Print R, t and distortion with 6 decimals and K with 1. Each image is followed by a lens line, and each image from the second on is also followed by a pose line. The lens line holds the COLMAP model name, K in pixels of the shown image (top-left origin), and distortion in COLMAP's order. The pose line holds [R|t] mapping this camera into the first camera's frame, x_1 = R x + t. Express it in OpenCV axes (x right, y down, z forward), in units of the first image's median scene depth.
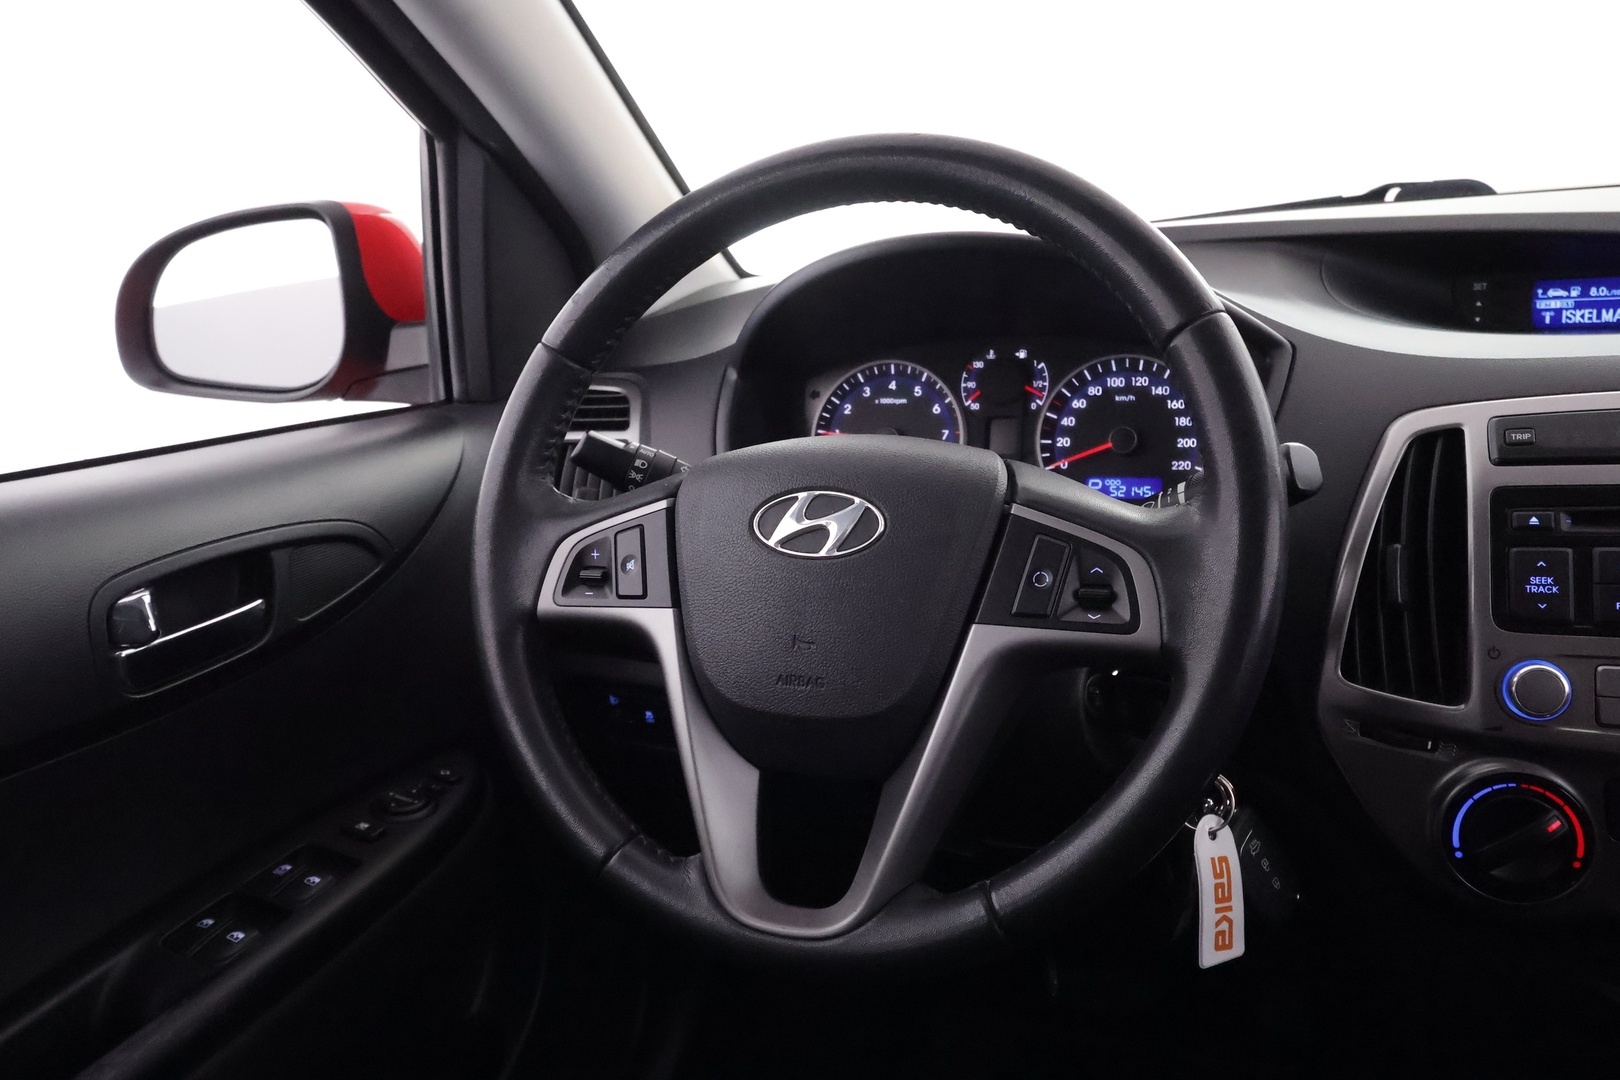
lens RADIAL K [[1267.2, 0, 813.6], [0, 1267.2, 543.5], [0, 0, 1]] dist [0.001899, 0.004165]
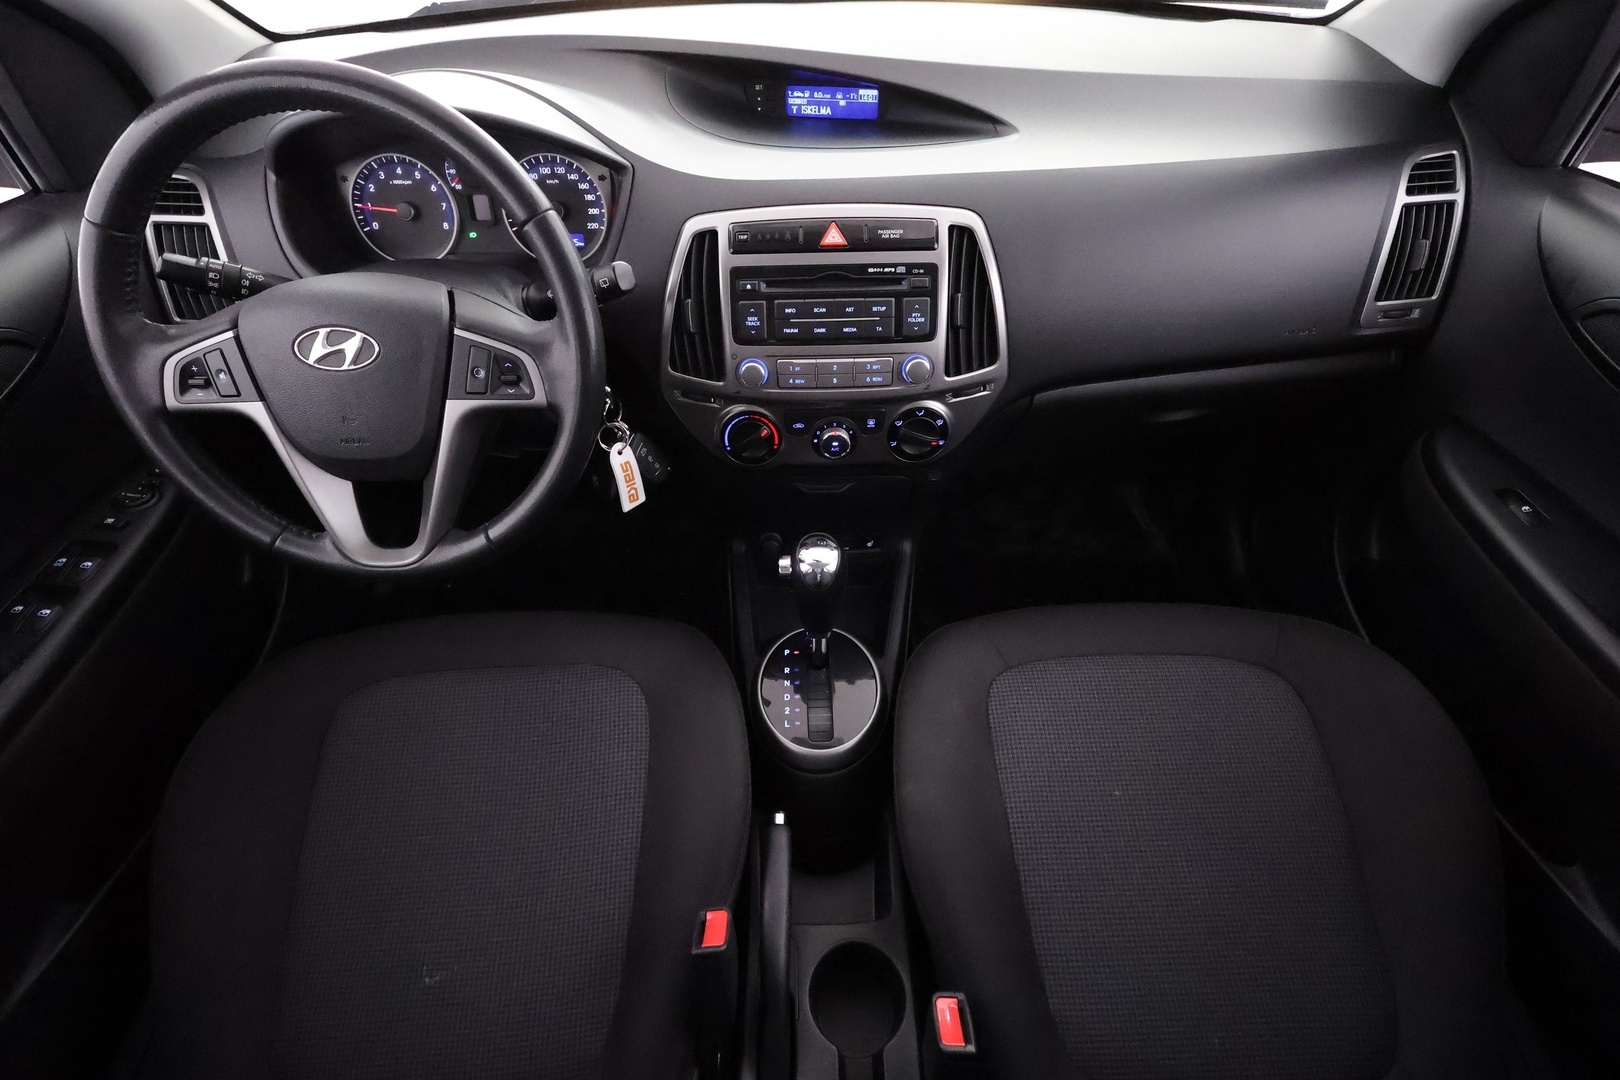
lens RADIAL K [[740.7, 0, 803.5], [0, 740.7, 543.1], [0, 0, 1]] dist [0.002092, 0.001156]
pose [[0.922463, -0.218401, 0.318376, 0.184751], [0.033225, 0.866473, 0.498118, -0.235977], [-0.384653, -0.448917, 0.806545, -0.140223]]
